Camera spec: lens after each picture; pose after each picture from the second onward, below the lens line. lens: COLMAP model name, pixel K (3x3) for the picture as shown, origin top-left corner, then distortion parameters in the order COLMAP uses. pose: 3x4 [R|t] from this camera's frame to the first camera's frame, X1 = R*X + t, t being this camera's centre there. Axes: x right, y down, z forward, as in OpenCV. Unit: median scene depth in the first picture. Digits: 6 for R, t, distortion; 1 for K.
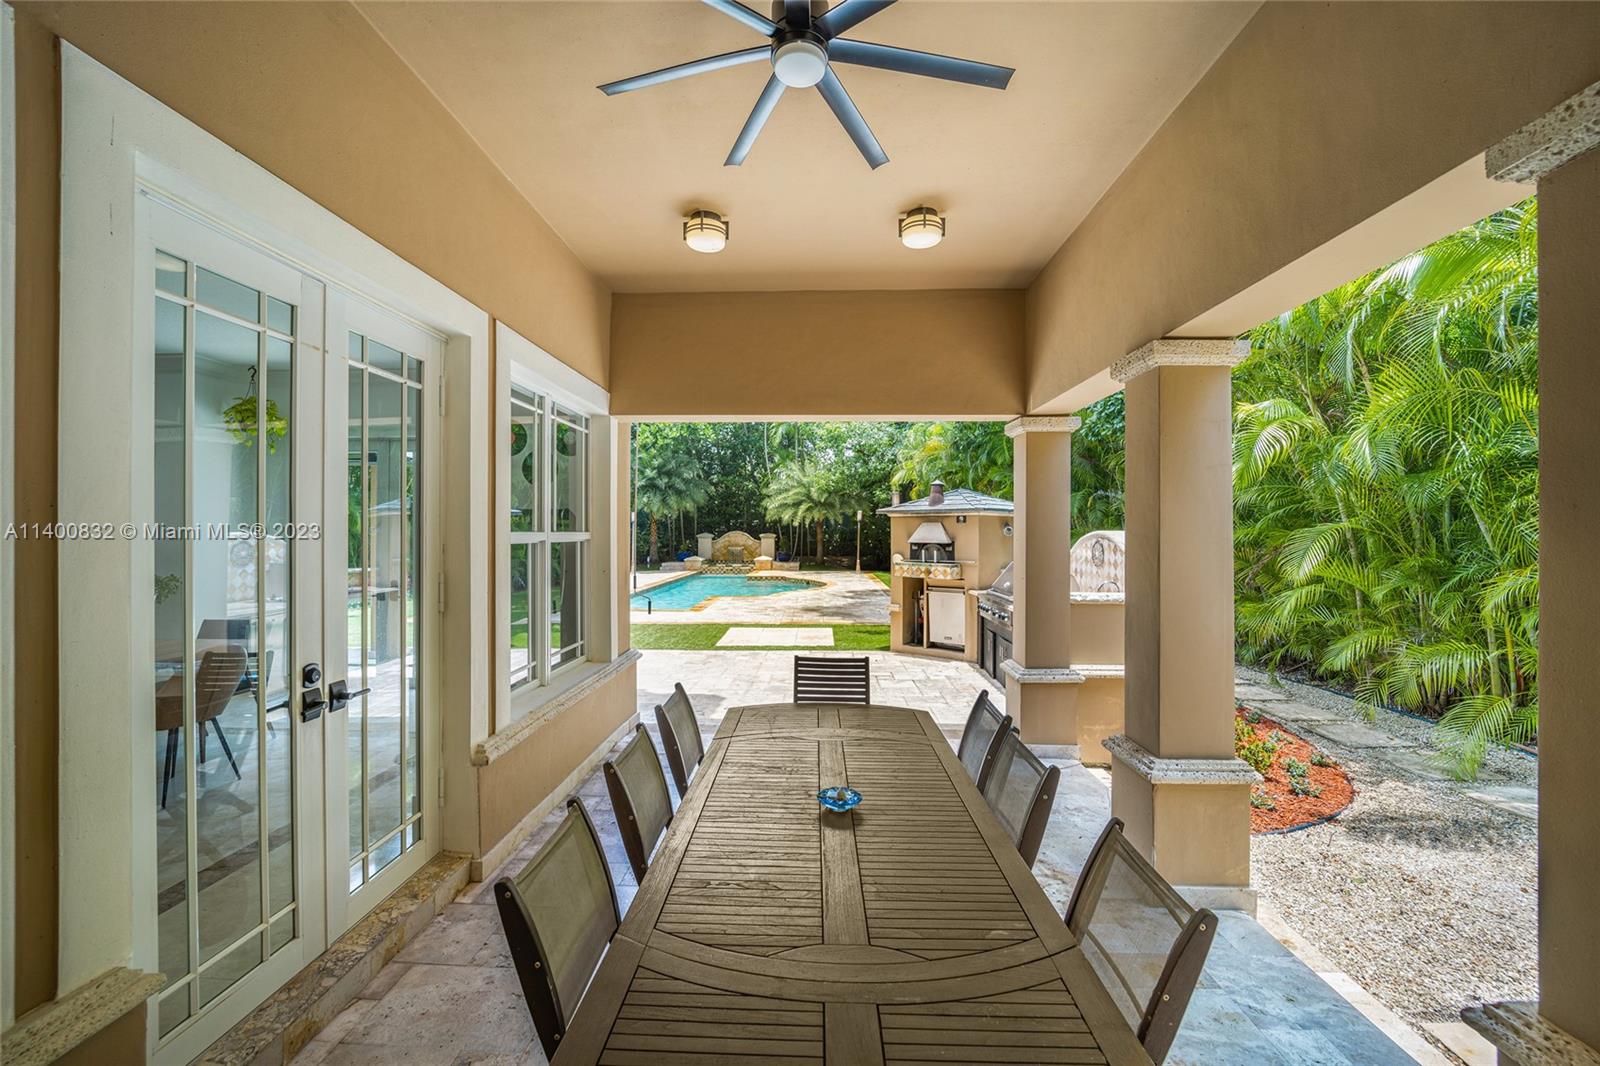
lens RADIAL K [[649.9, 0, 793.1], [0, 649.9, 535.0], [0, 0, 1]] dist [-0.023361, 0.000192]
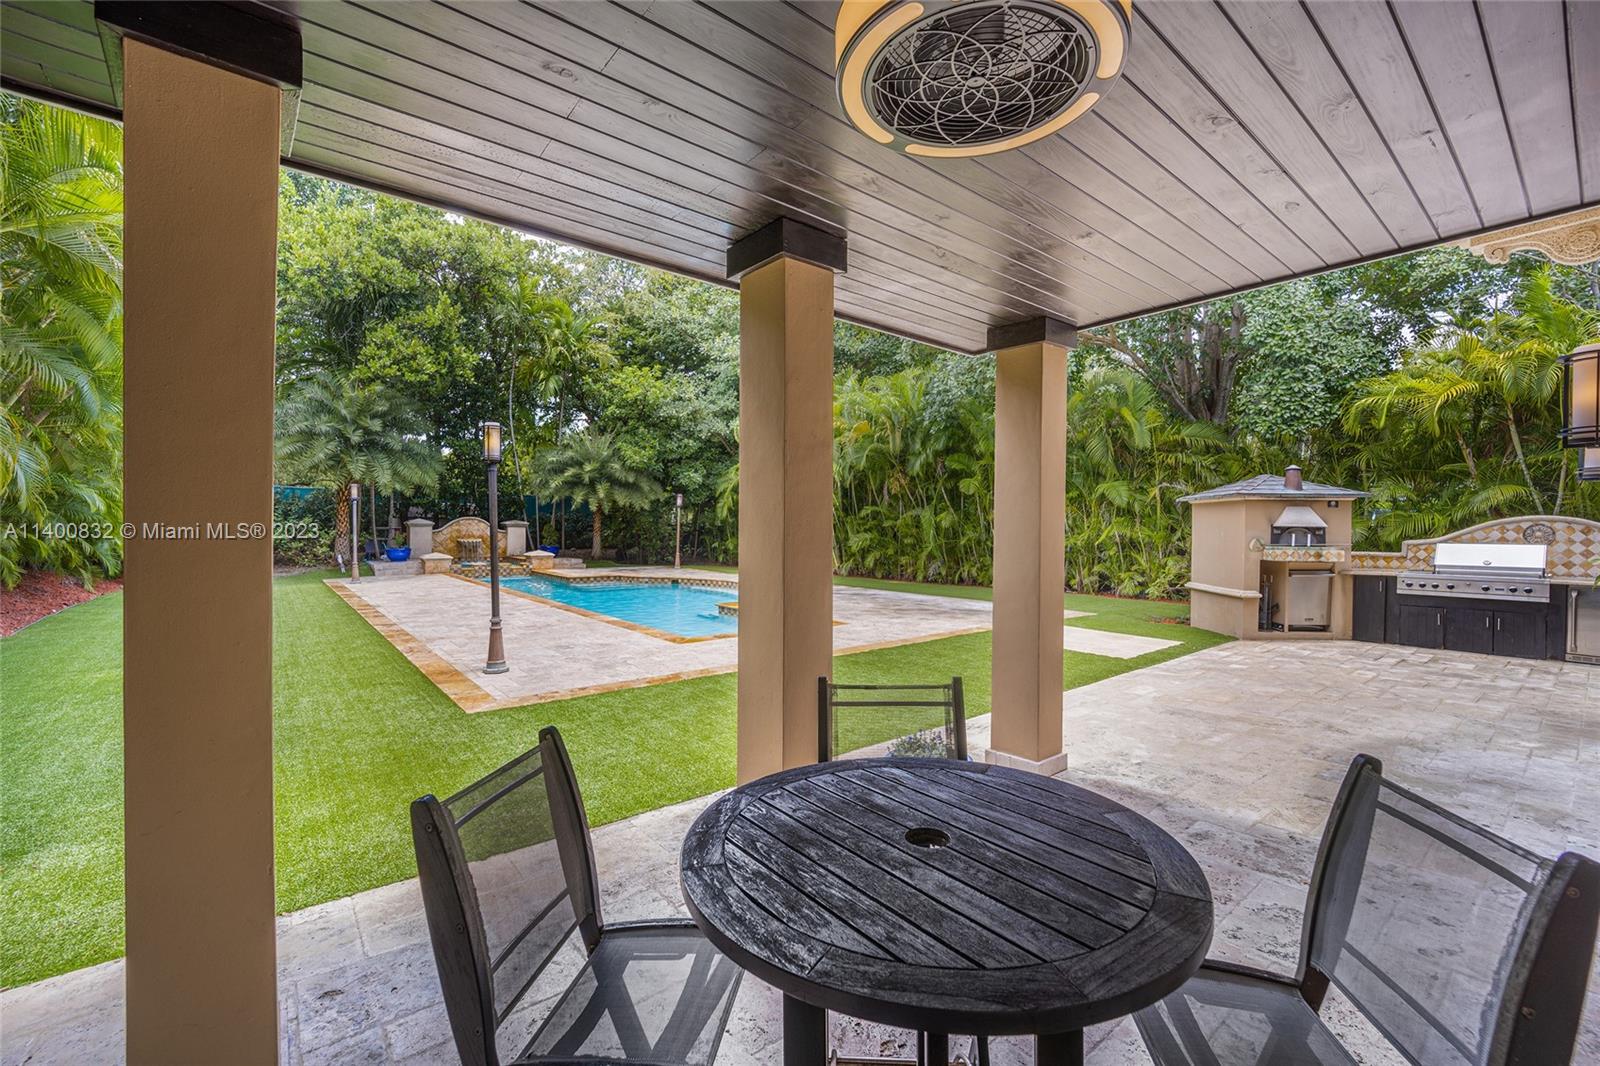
lens RADIAL K [[673.9, 0, 800.0], [0, 673.9, 533.0], [0, 0, 1]] dist [-0.002275, -0.000399]
pose [[0.759090, -0.000786, 0.650985, -0.338202], [-0.004787, 0.999965, 0.006789, 0.005860], [-0.650968, -0.008270, 0.759060, 0.227205]]
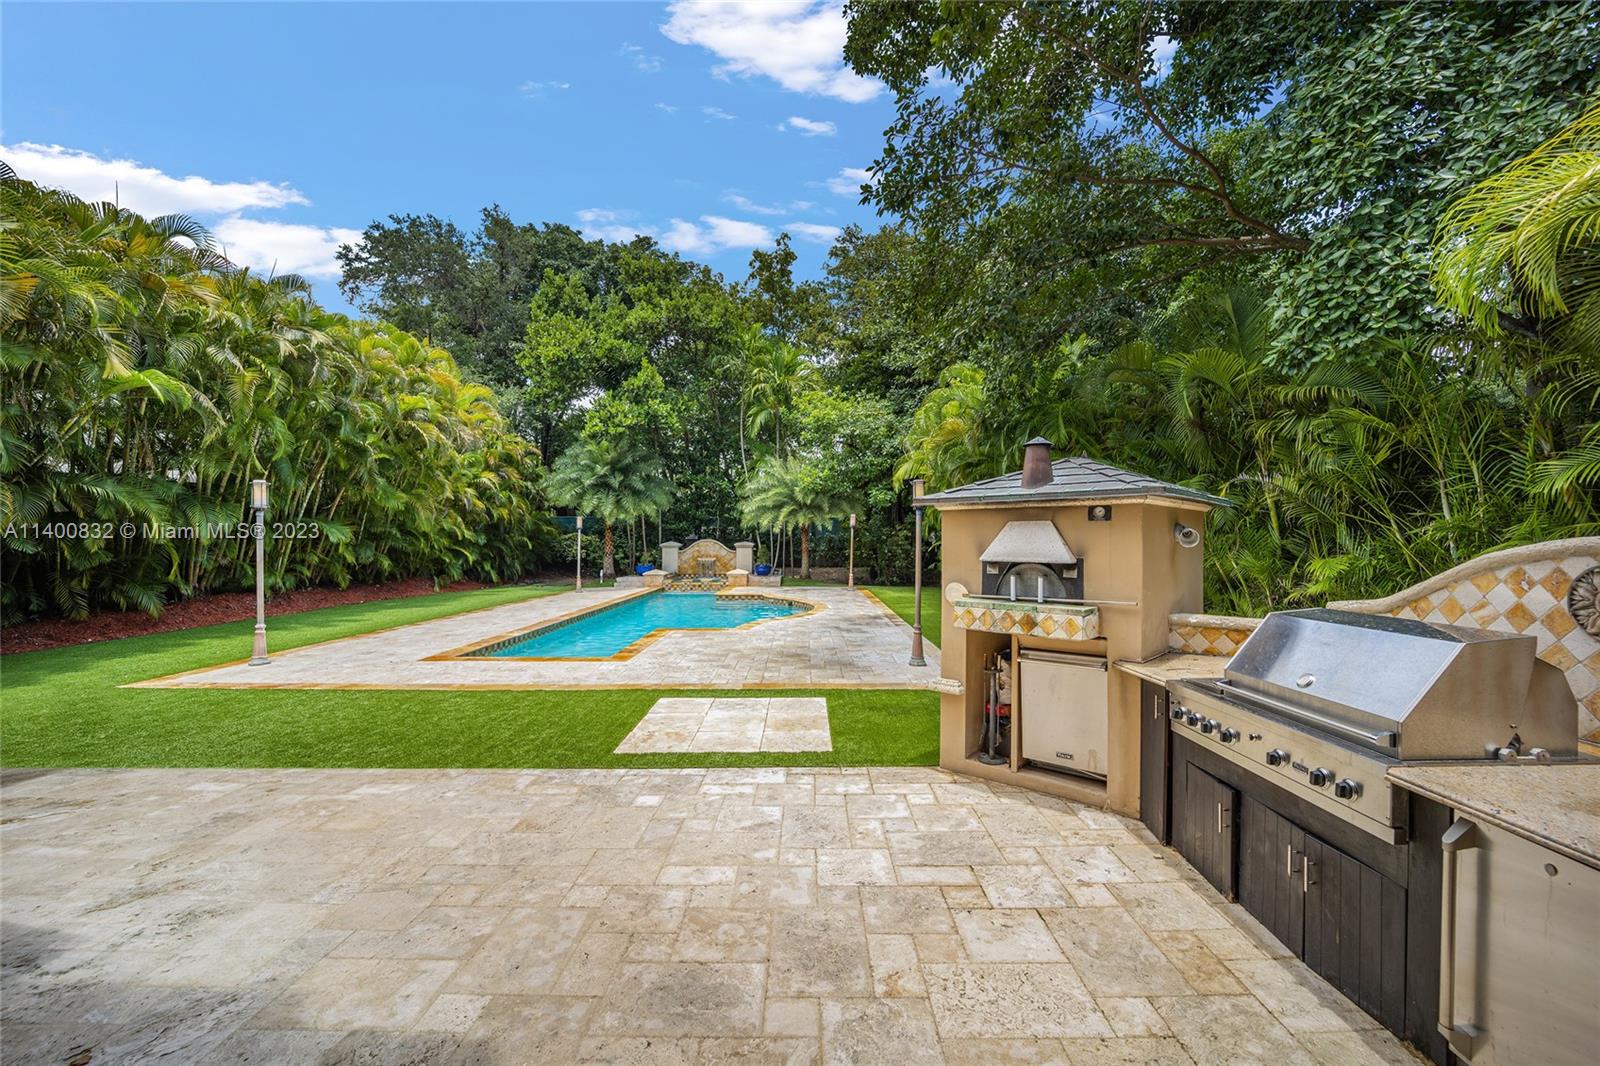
lens RADIAL K [[651.7, 0, 798.3], [0, 651.7, 543.9], [0, 0, 1]] dist [-0.002117, 0.000254]
pose [[0.999536, -0.003418, 0.030273, 0.006797], [0.003368, 0.999993, 0.001719, -0.000949], [-0.030279, -0.001616, 0.999540, 0.162028]]
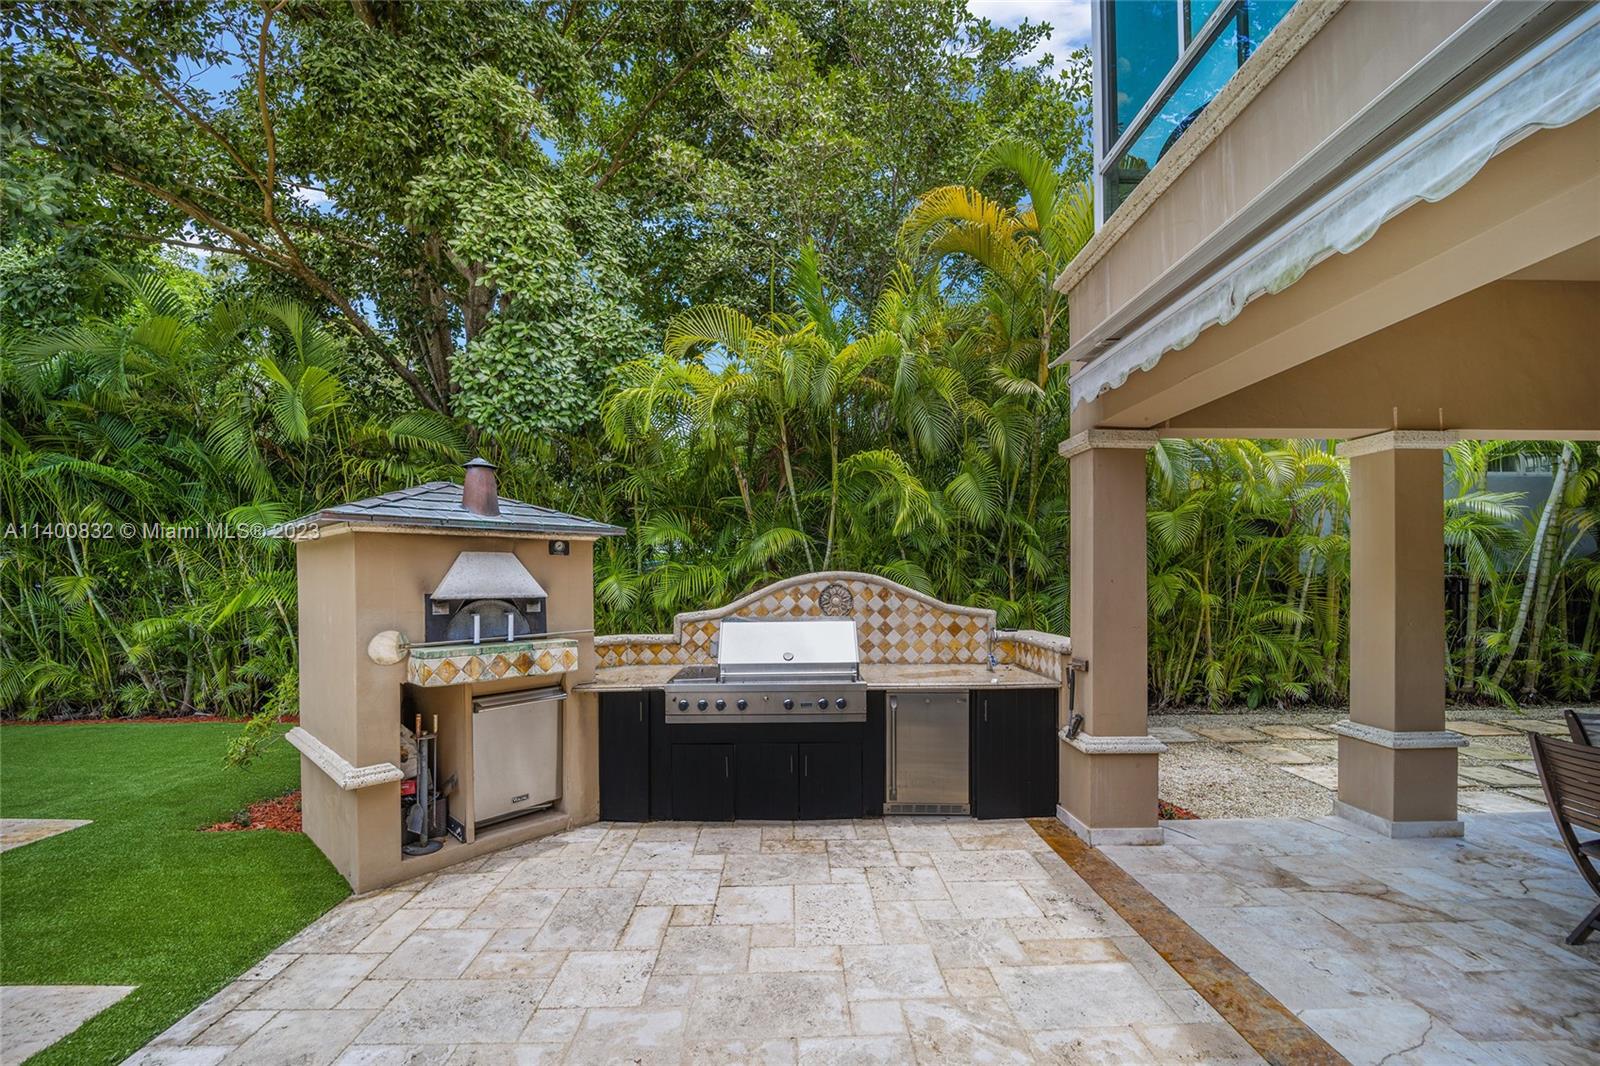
lens RADIAL K [[661.8, 0, 805.7], [0, 661.8, 586.2], [0, 0, 1]] dist [-0.020202, -0.000089]
pose [[-0.044576, -0.013939, 0.998909, -0.078416], [0.008906, 0.999857, 0.014350, -0.000096], [-0.998966, 0.009536, -0.044446, 0.257415]]
